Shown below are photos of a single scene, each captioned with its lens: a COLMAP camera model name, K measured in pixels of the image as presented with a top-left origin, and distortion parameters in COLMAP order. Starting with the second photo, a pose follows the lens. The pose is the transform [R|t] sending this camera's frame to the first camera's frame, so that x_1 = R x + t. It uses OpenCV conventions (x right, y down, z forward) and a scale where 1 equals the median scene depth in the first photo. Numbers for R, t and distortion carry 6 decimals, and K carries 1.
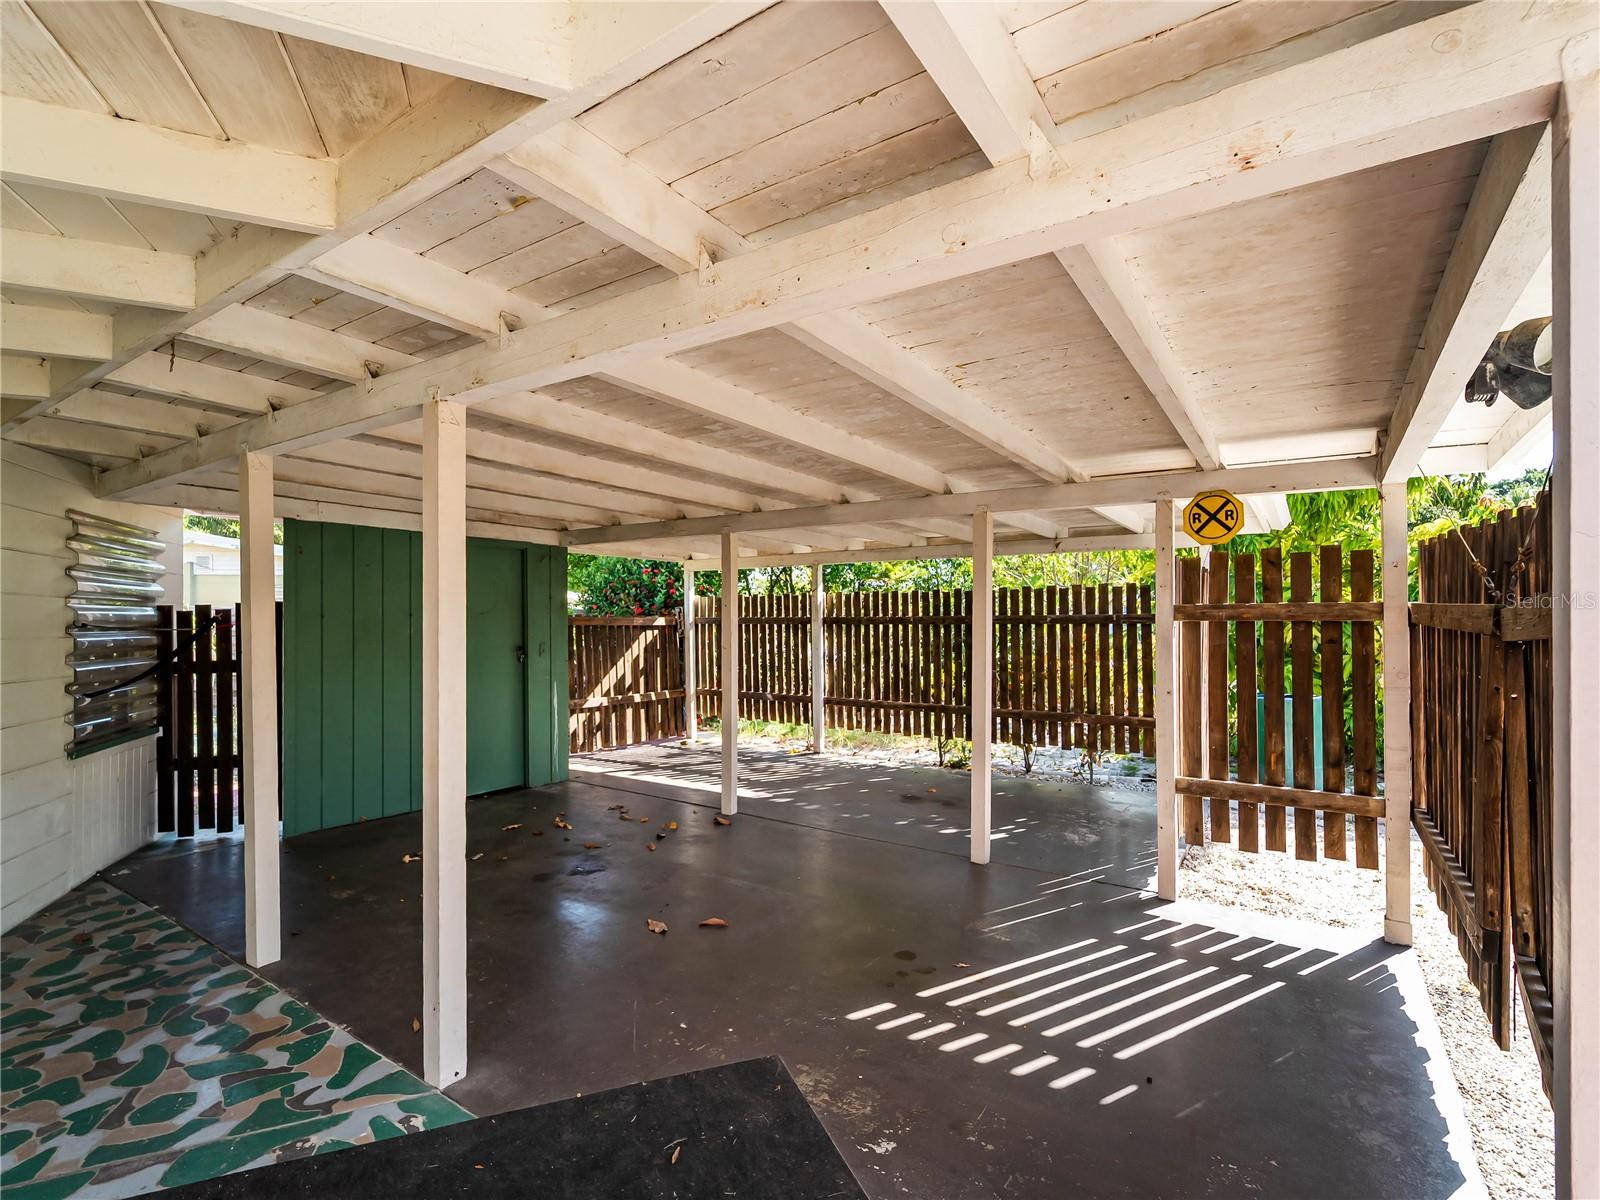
lens RADIAL K [[718.8, 0, 807.9], [0, 718.8, 607.7], [0, 0, 1]] dist [-0.002183, -0.001431]
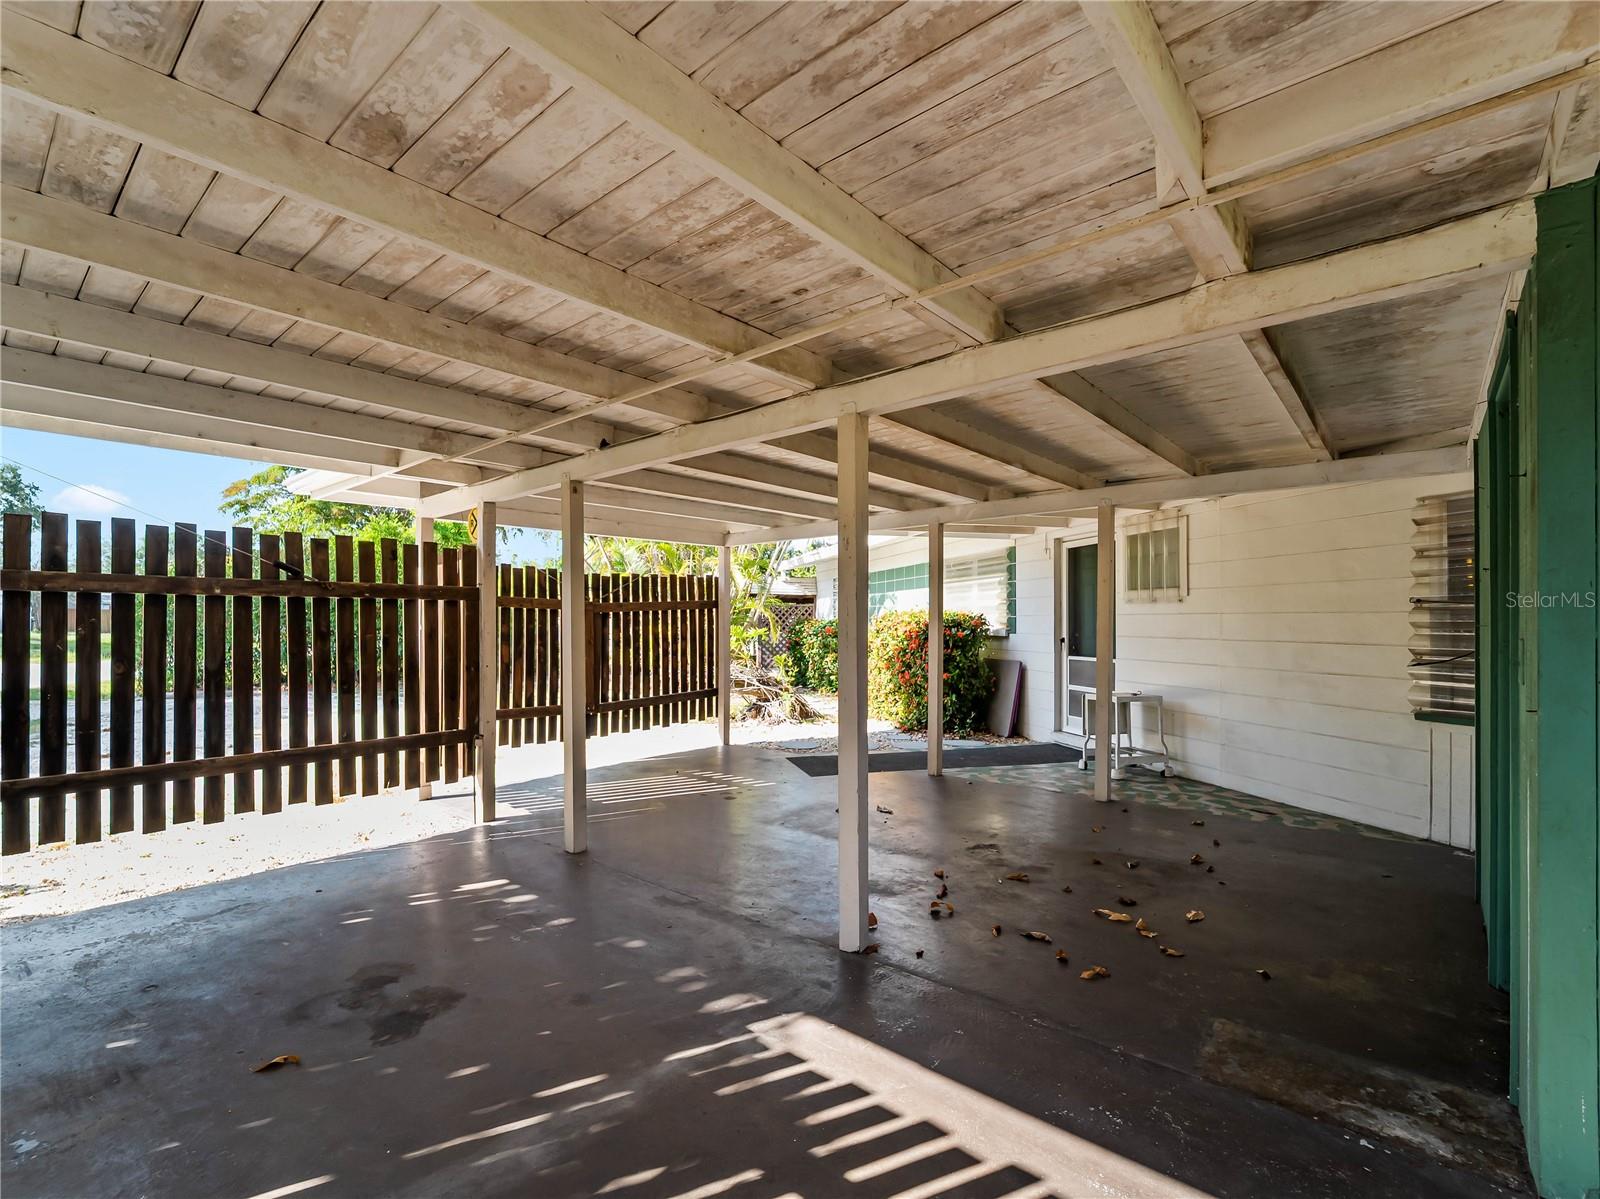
lens RADIAL K [[805.4, 0, 794.2], [0, 805.4, 626.1], [0, 0, 1]] dist [-0.070195, -0.000490]
pose [[-0.992367, -0.000347, 0.123319, -0.088993], [-0.002775, 0.999806, -0.019519, 0.039855], [-0.123288, -0.019712, -0.992175, 1.016384]]
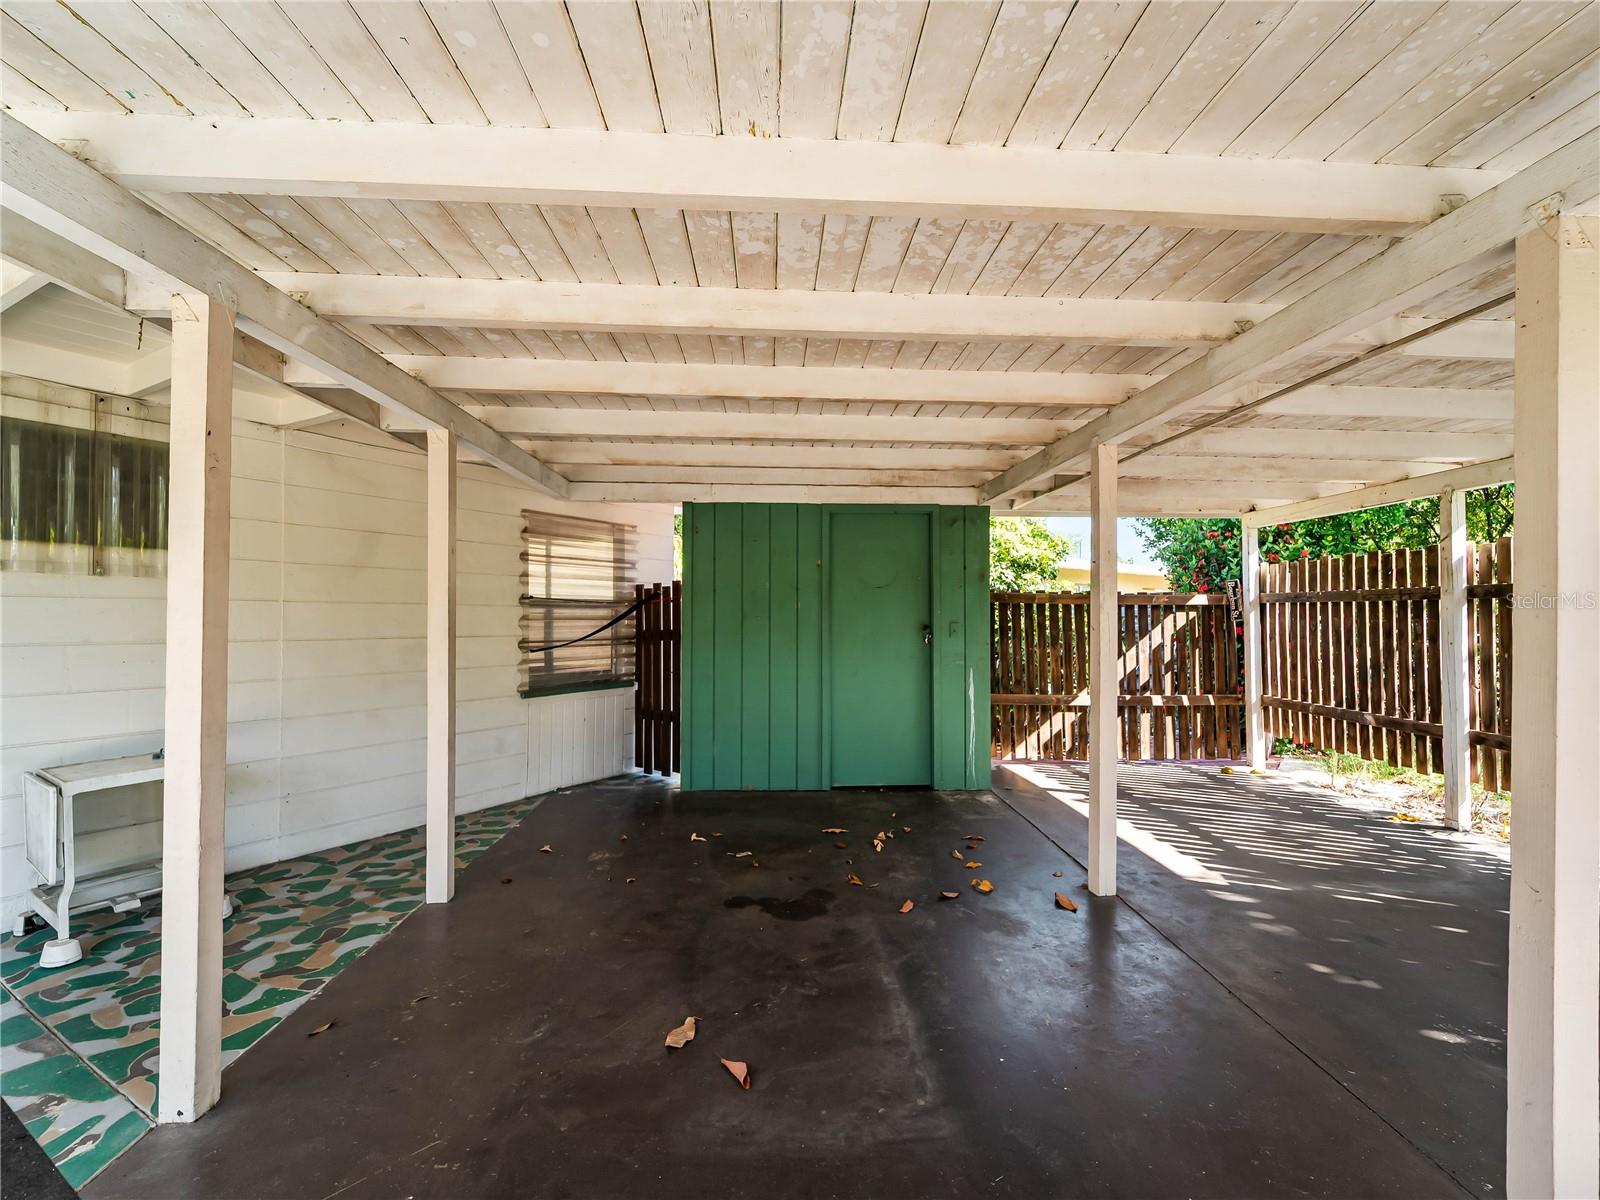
lens RADIAL K [[718.8, 0, 807.9], [0, 718.8, 607.7], [0, 0, 1]] dist [-0.002183, -0.001431]
pose [[0.610949, -0.003834, -0.791661, 0.148513], [0.014407, 0.999877, 0.006276, 0.019188], [0.791539, -0.015240, 0.610929, 0.267741]]
